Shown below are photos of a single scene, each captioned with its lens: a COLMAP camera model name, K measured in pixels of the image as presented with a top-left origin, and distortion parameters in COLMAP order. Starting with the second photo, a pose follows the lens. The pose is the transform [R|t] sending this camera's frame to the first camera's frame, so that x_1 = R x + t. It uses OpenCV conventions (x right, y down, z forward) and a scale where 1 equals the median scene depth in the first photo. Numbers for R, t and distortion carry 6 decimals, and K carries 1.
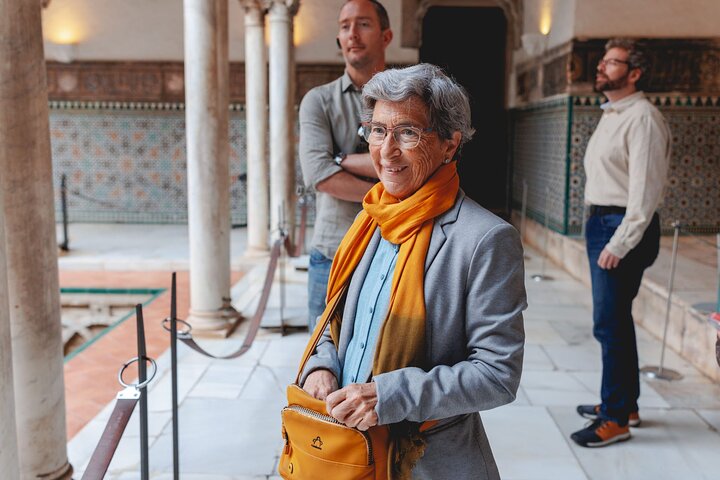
lens RADIAL K [[725.4, 0, 360.1], [0, 725.4, 239.4], [0, 0, 1]] dist [0.009818, 0.000000]
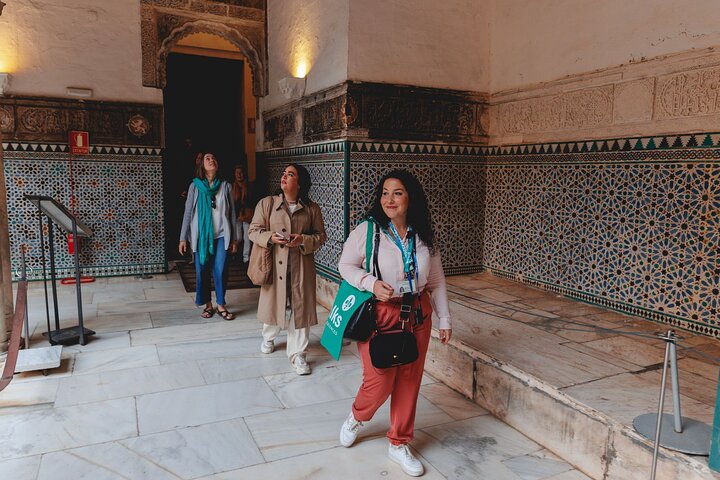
lens RADIAL K [[492.4, 0, 340.4], [0, 492.4, 247.4], [0, 0, 1]] dist [0.004418, 0.000191]
pose [[0.898588, -0.059843, 0.434693, -0.006230], [0.056595, 0.998188, 0.020427, -0.072024], [-0.435128, 0.006246, 0.900347, 0.423069]]
